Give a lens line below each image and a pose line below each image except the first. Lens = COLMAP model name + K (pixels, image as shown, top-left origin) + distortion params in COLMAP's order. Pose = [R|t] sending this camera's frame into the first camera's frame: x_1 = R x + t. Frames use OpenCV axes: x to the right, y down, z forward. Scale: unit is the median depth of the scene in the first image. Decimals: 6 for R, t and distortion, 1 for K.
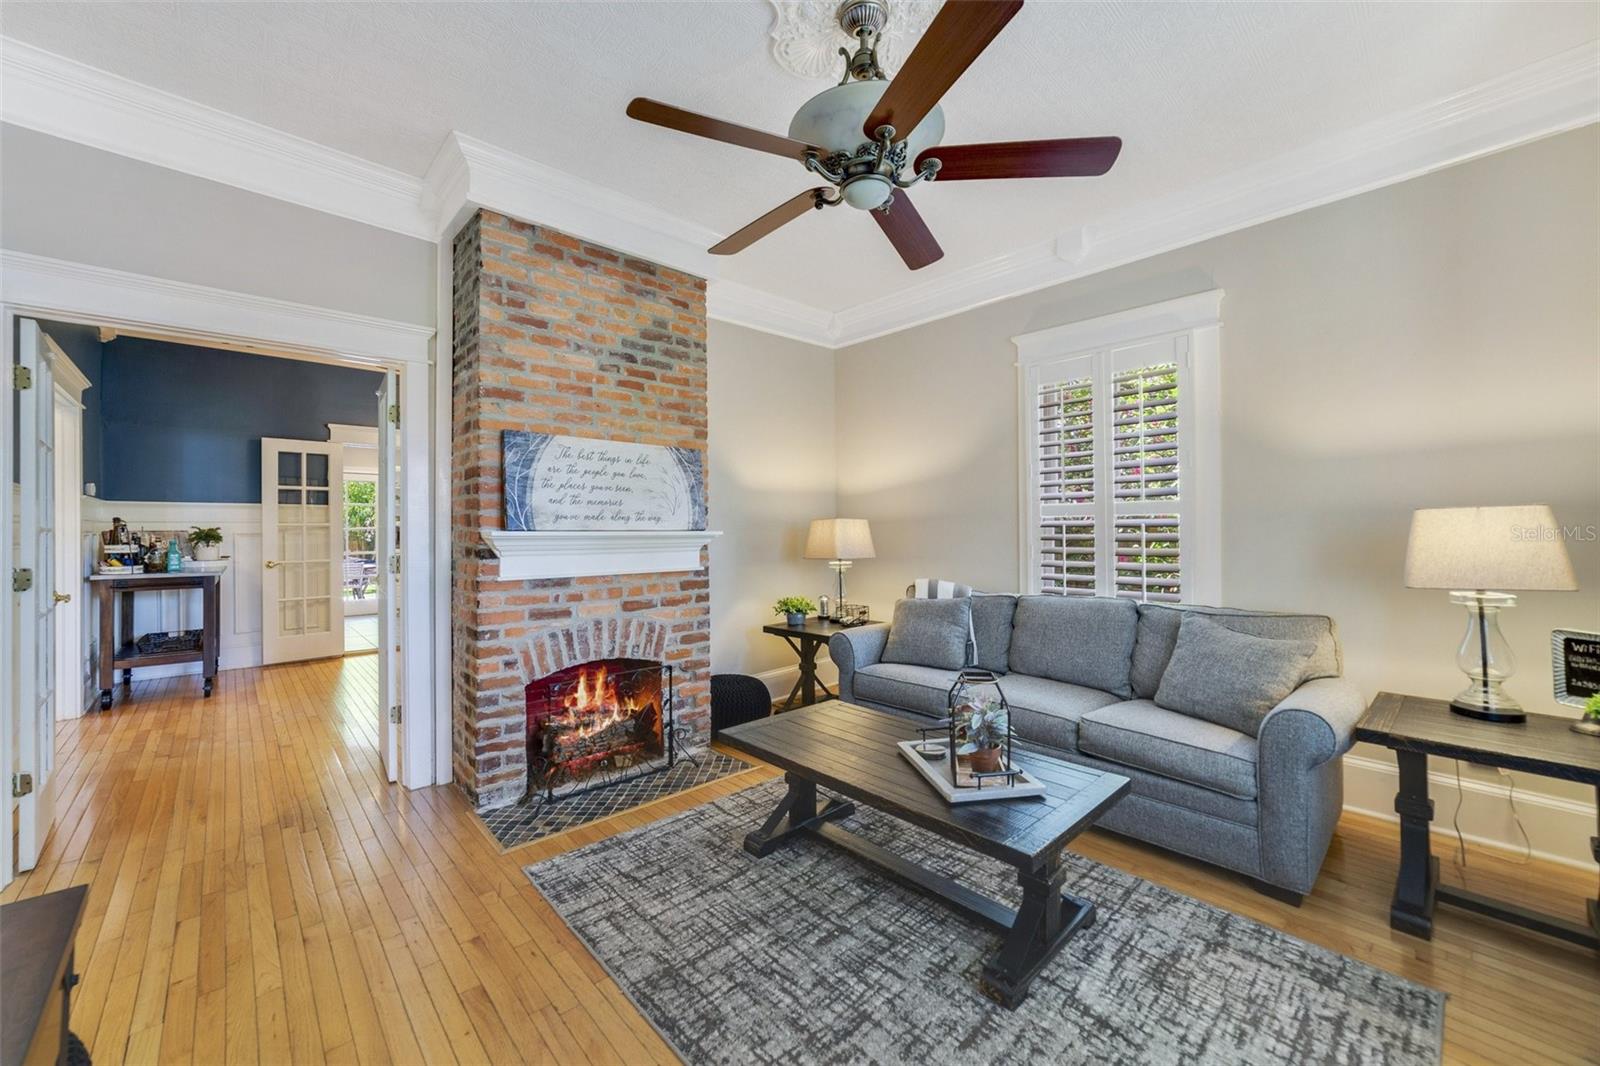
lens RADIAL K [[609.1, 0, 783.8], [0, 609.1, 524.2], [0, 0, 1]] dist [0.000382, 0.000424]
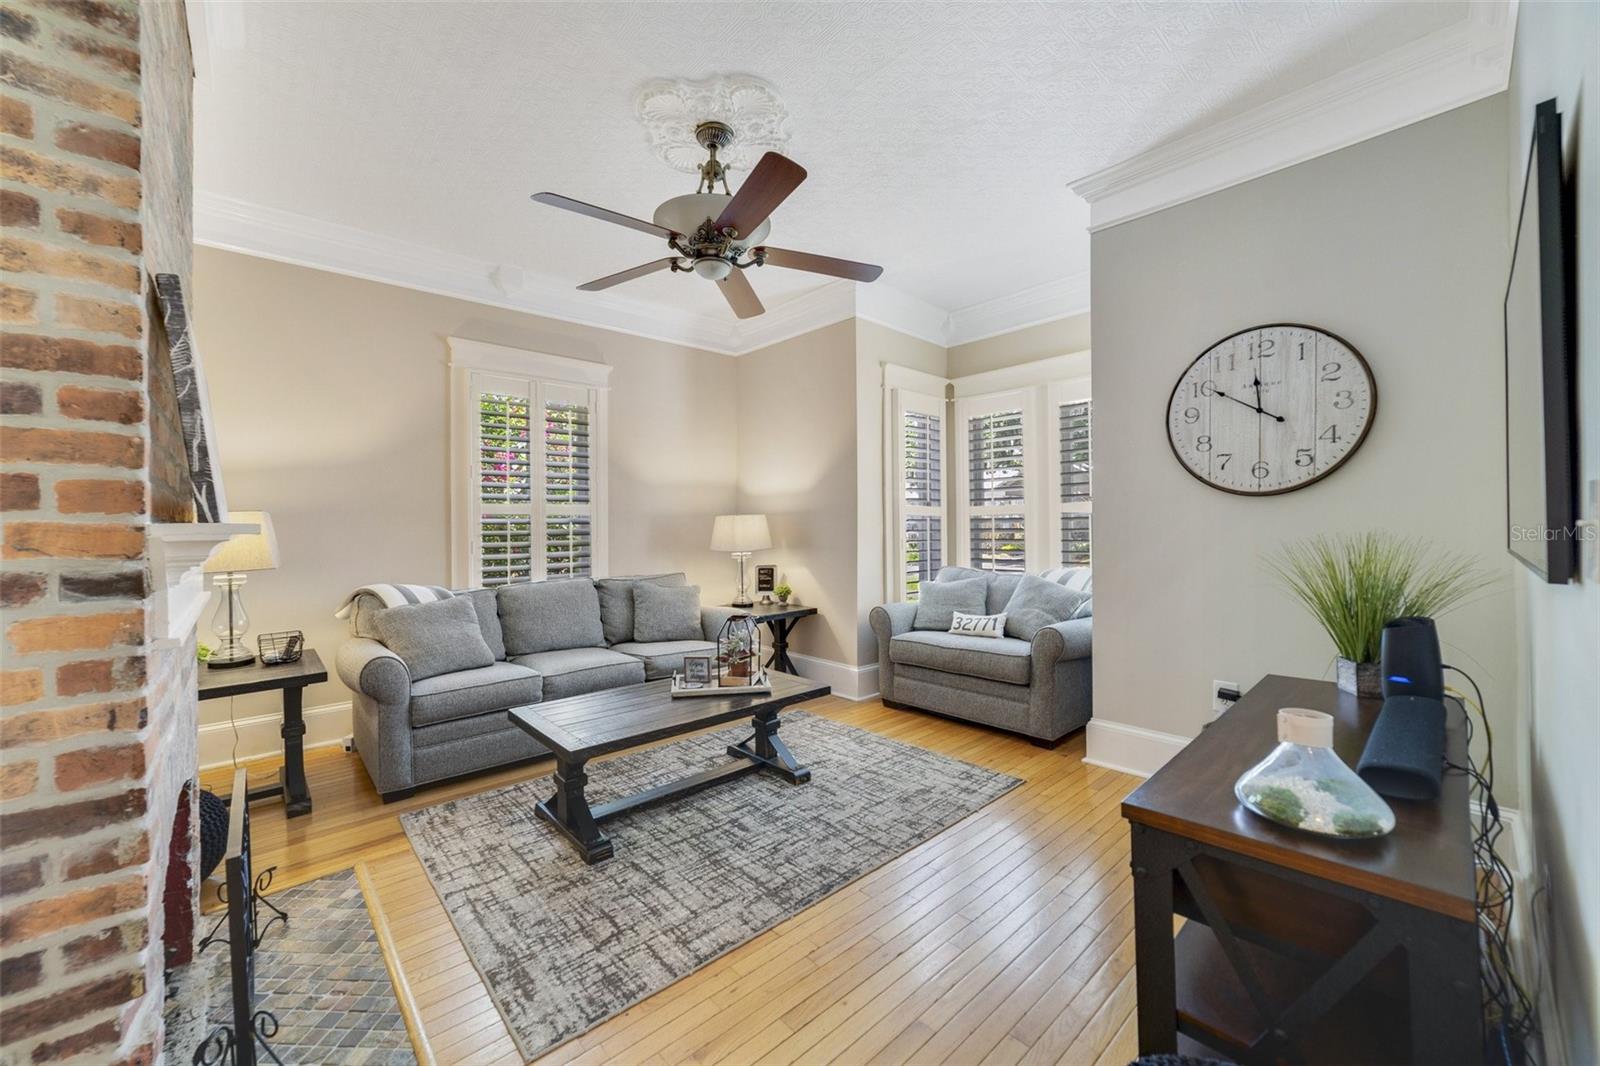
lens RADIAL K [[609.1, 0, 783.8], [0, 609.1, 524.2], [0, 0, 1]] dist [0.000382, 0.000424]
pose [[0.024580, 0.009934, 0.999649, -1.152757], [-0.003549, 0.999945, -0.009850, 0.027799], [-0.999692, -0.003306, 0.024614, 0.800006]]
